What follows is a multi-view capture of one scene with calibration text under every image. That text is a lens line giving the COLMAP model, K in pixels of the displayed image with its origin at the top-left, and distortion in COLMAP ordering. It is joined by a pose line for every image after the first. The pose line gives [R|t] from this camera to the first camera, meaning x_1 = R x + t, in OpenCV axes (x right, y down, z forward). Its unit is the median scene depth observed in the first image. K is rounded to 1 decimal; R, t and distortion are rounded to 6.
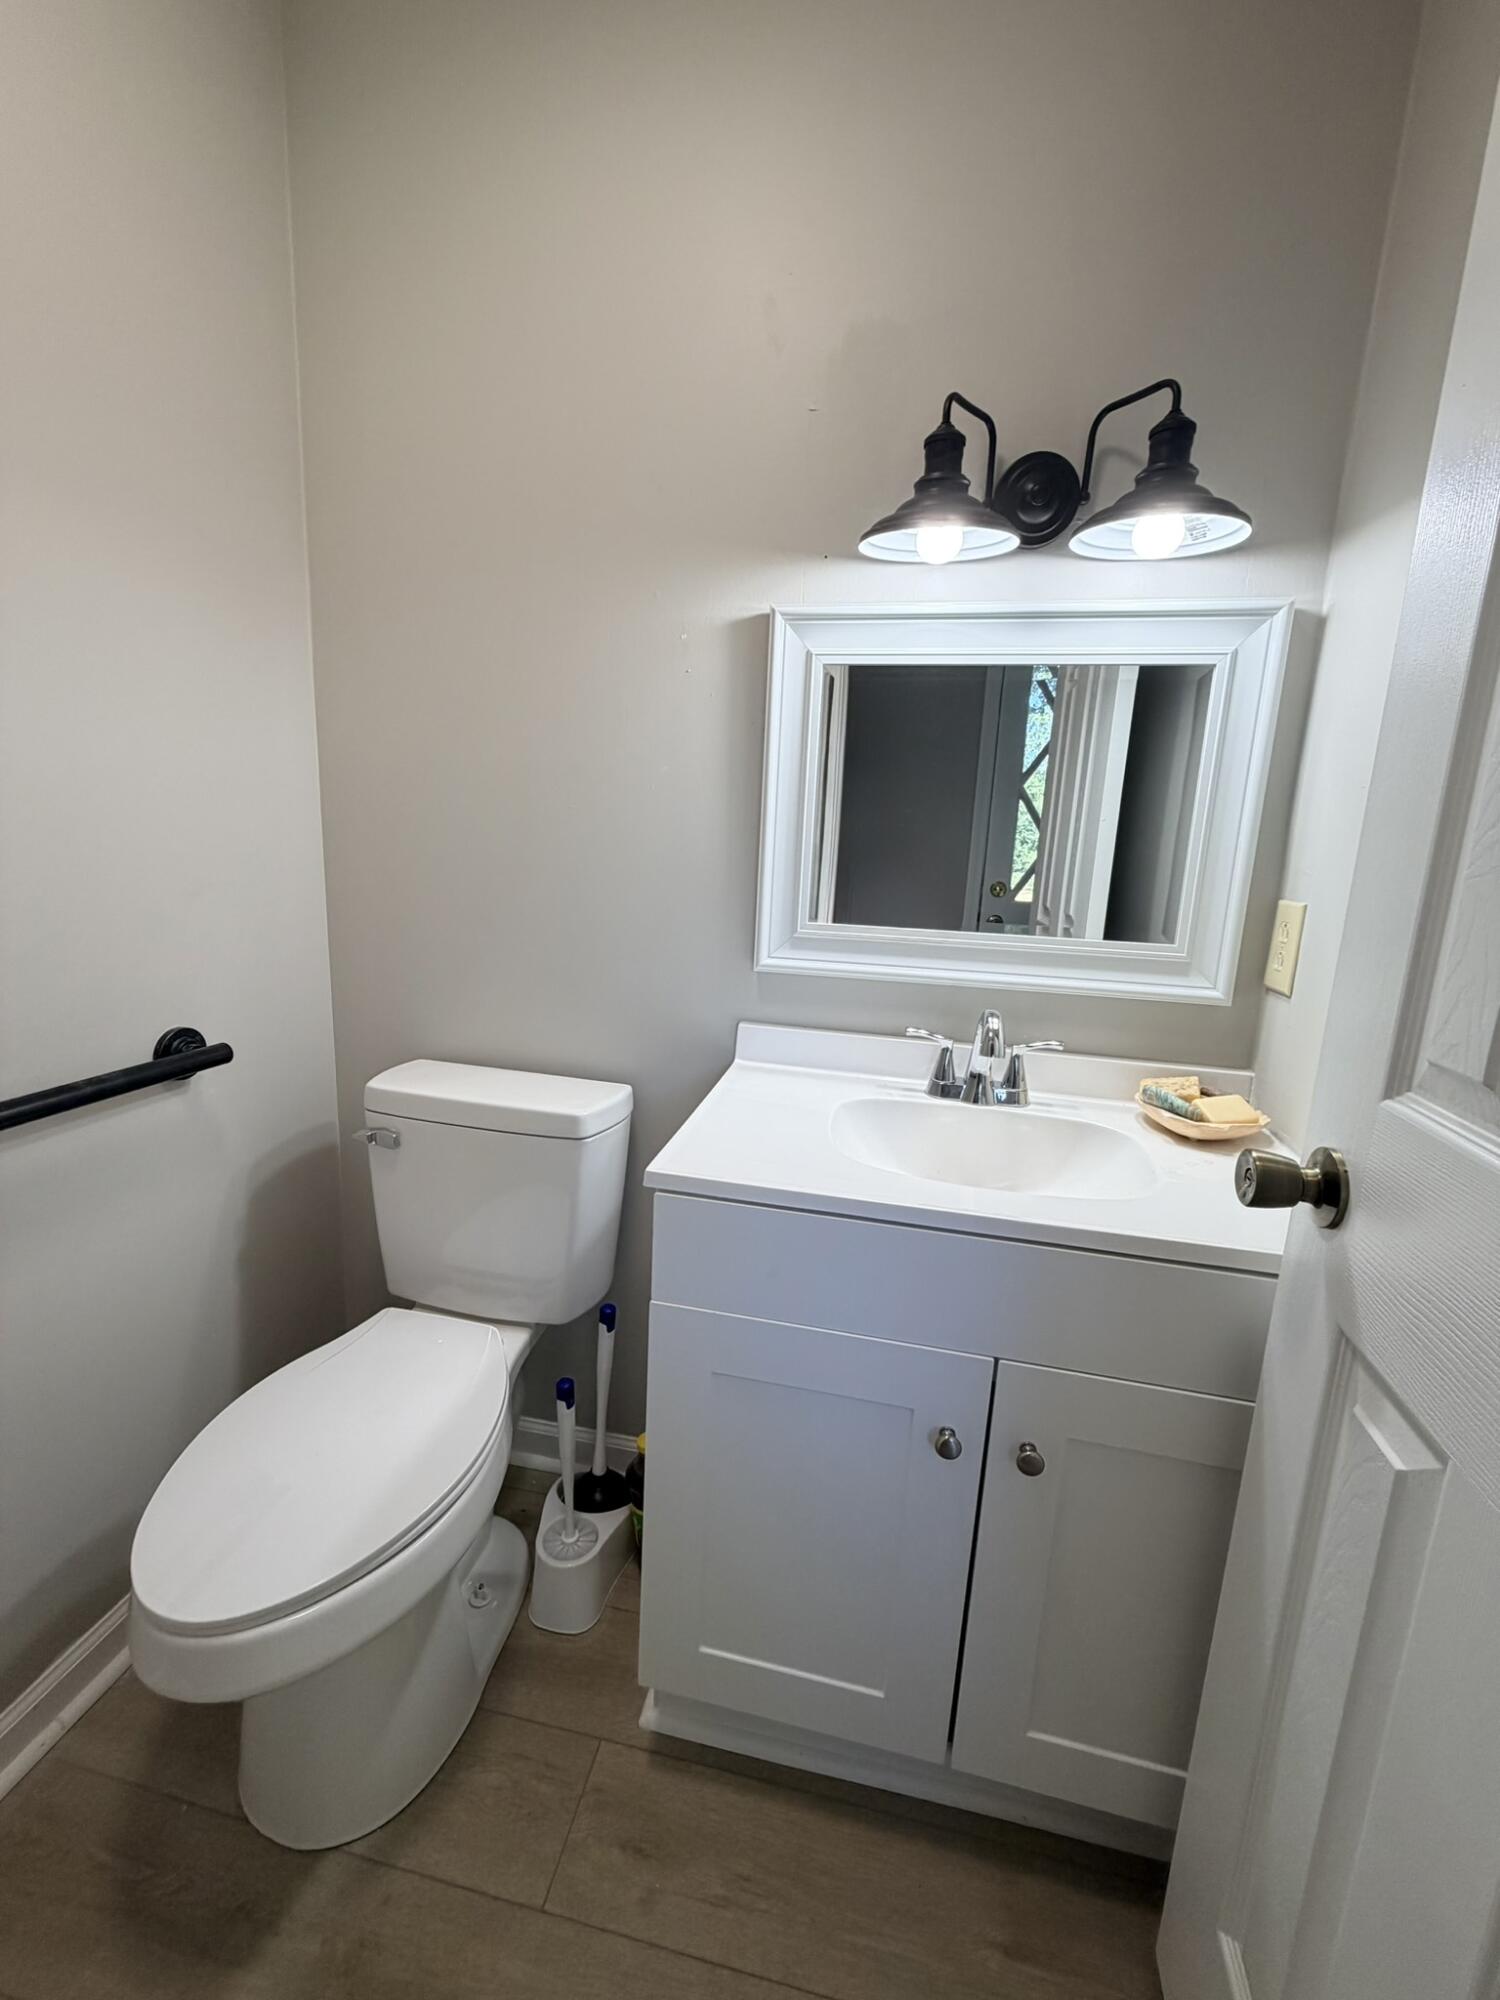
lens RADIAL K [[791.1, 0, 750.7], [0, 791.1, 994.8], [0, 0, 1]] dist [-0.001455, 0.000049]
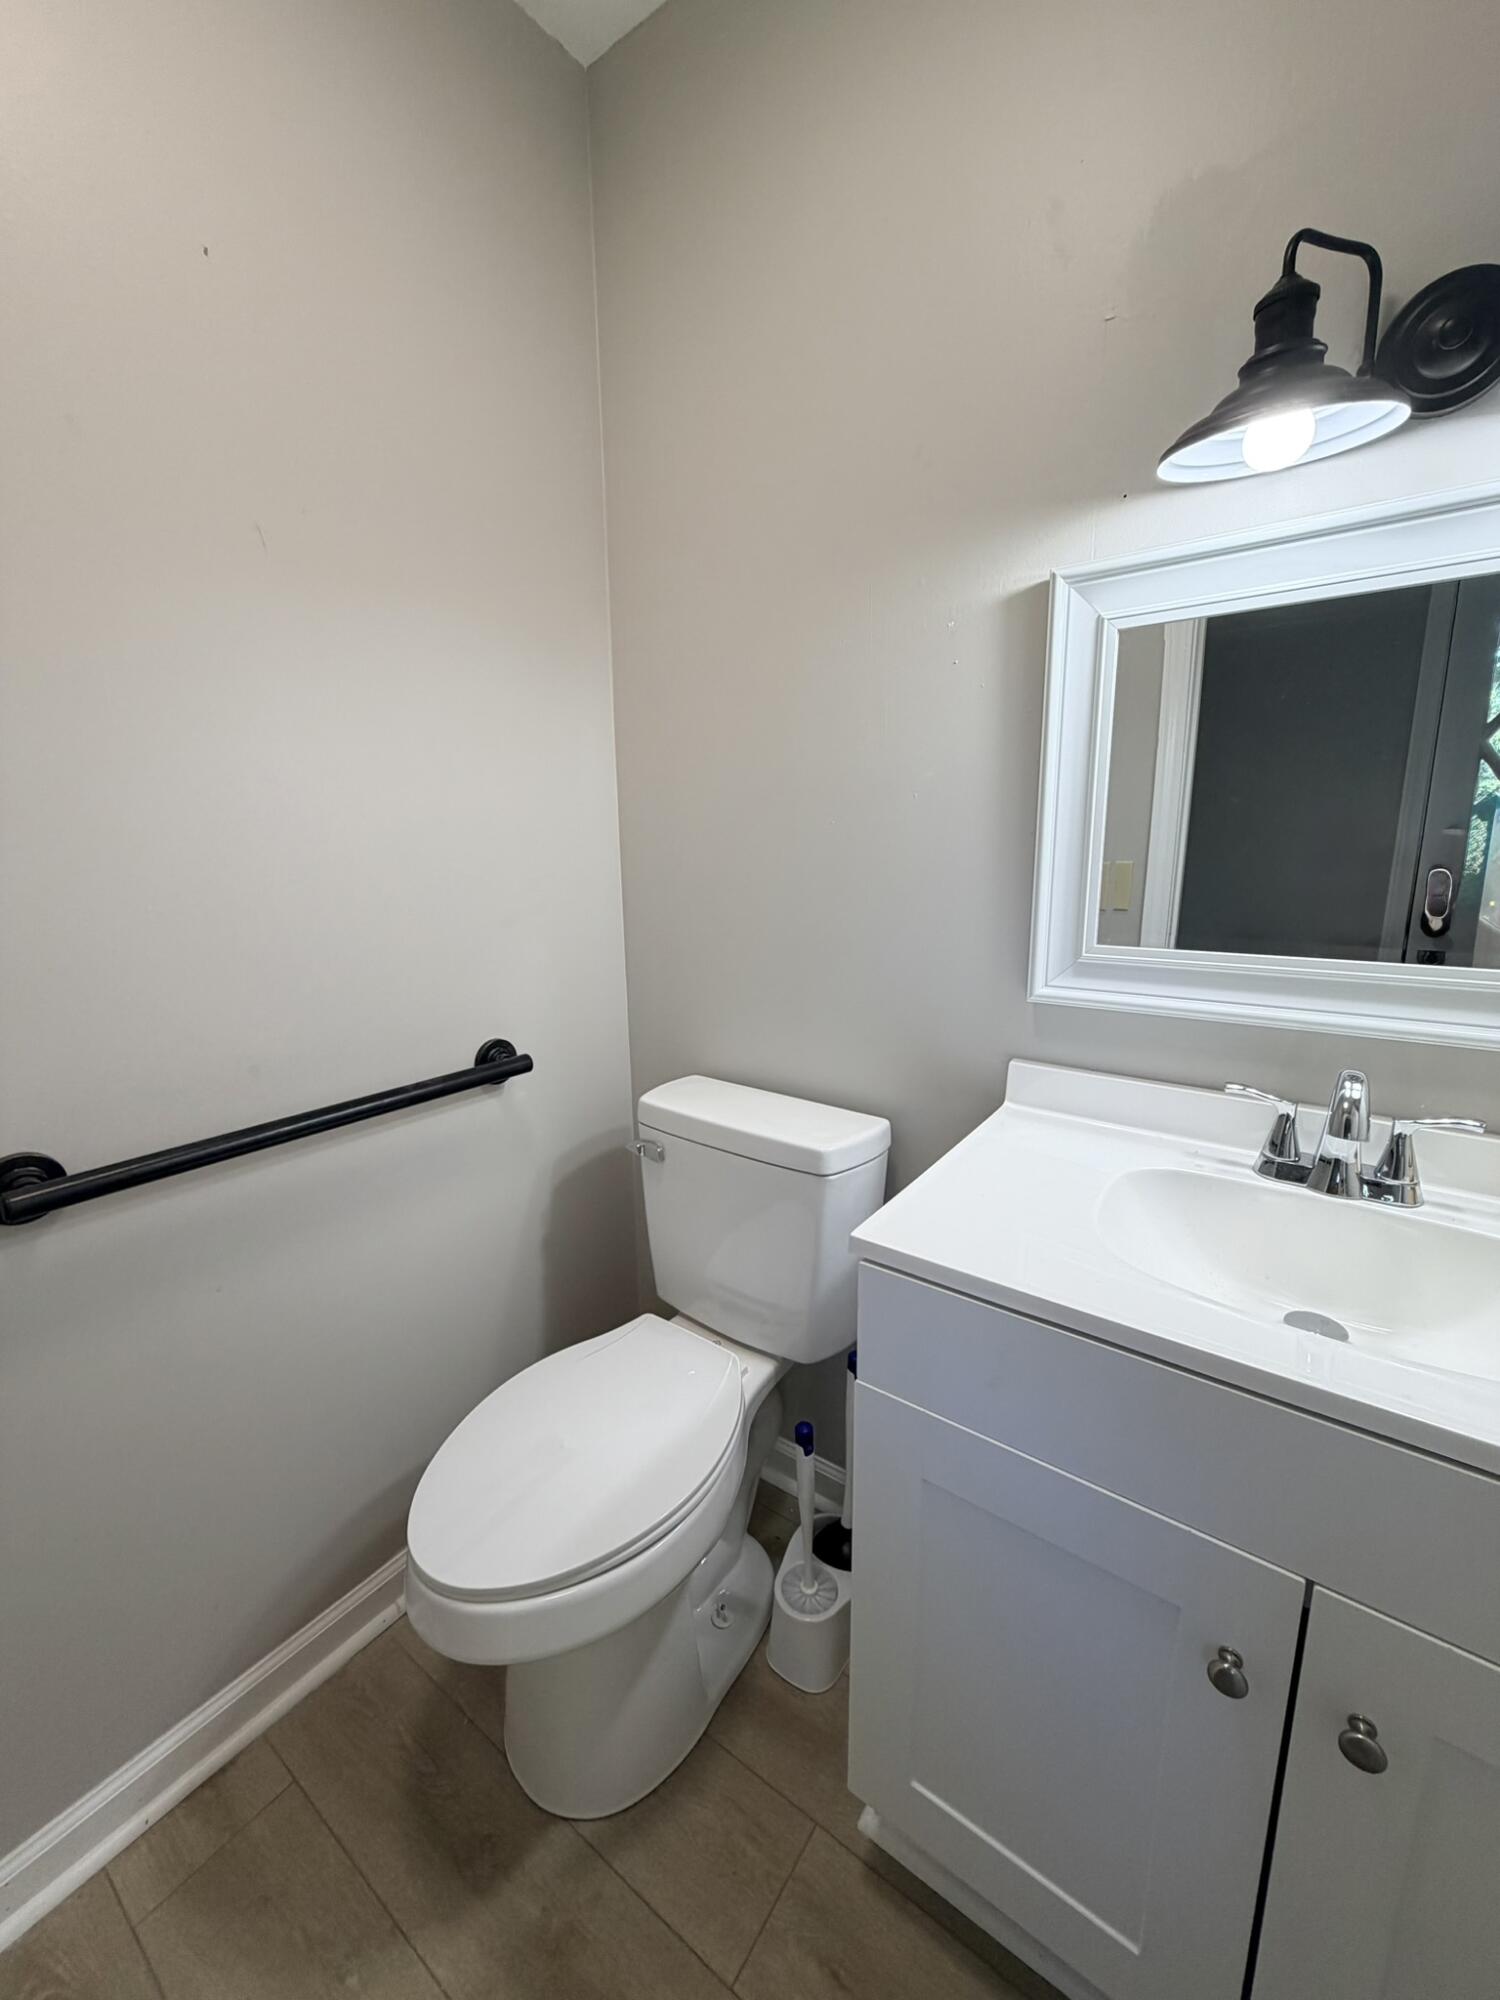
lens RADIAL K [[791.1, 0, 750.7], [0, 791.1, 994.8], [0, 0, 1]] dist [-0.001455, 0.000049]
pose [[0.907516, 0.023926, -0.419336, 0.098877], [-0.023387, 0.999706, 0.006427, -0.038879], [0.419366, 0.003974, 0.907809, 0.105107]]
